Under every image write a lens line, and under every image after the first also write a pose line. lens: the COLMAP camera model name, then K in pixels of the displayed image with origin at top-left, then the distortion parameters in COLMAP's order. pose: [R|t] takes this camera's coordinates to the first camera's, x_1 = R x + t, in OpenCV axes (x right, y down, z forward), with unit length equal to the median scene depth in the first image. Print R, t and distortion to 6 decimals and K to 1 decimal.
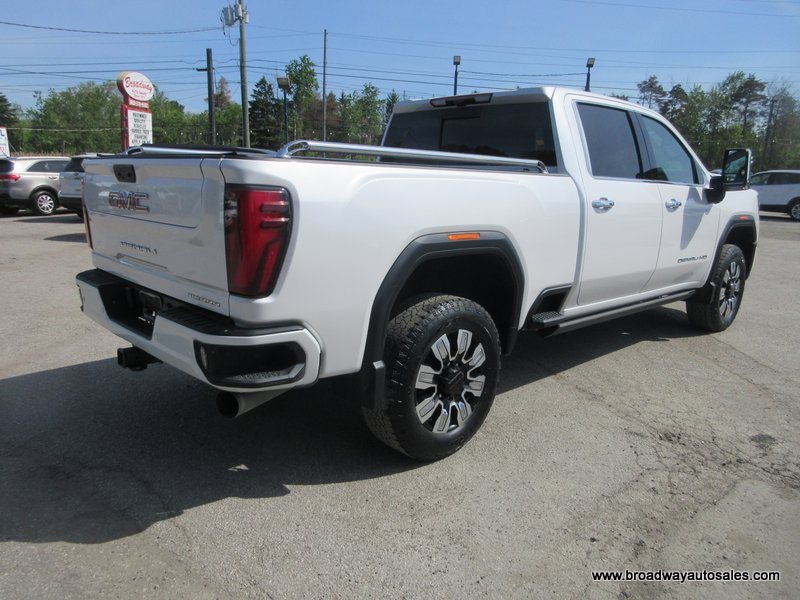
lens RADIAL K [[604.7, 0, 400.0], [0, 604.7, 300.0], [0, 0, 1]] dist [0.002939, 0.008017]
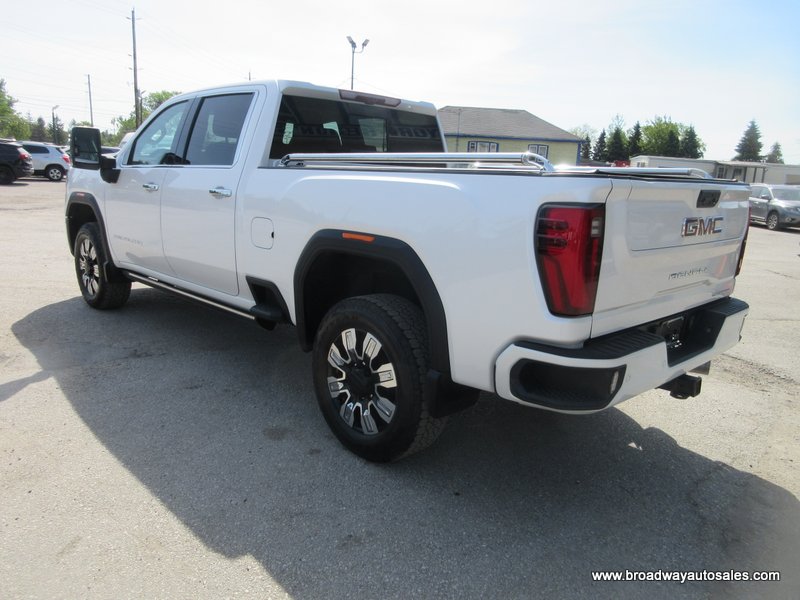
lens RADIAL K [[607.6, 0, 400.0], [0, 607.6, 300.0], [0, 0, 1]] dist [0.001337, -0.000947]
pose [[-0.016248, -0.232584, 0.972441, -0.115924], [0.159574, 0.959500, 0.232155, -0.029048], [-0.987052, 0.158949, 0.021524, 0.120534]]
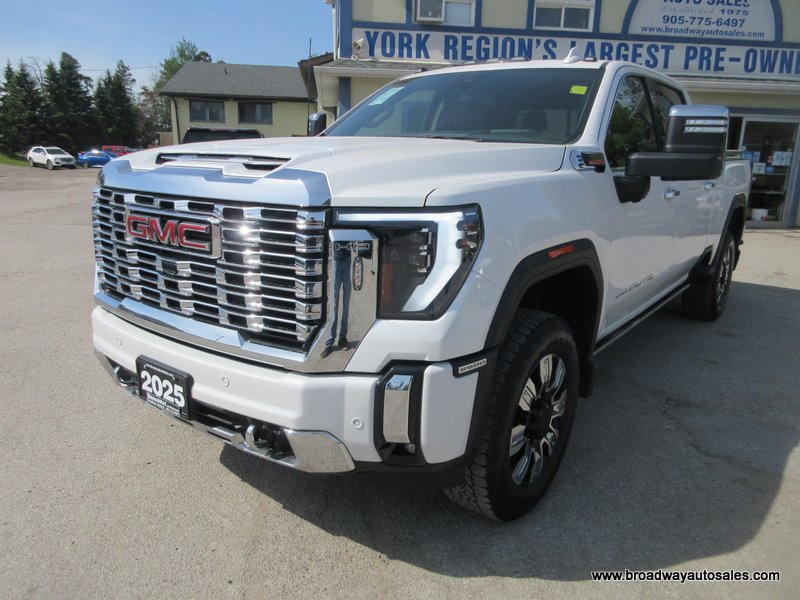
lens RADIAL K [[604.7, 0, 400.0], [0, 604.7, 300.0], [0, 0, 1]] dist [0.002939, 0.008017]
pose [[-0.985271, -0.010058, -0.170707, 0.081777], [-0.082984, 0.900969, 0.425874, -0.053728], [0.149518, 0.433767, -0.888533, 0.263685]]
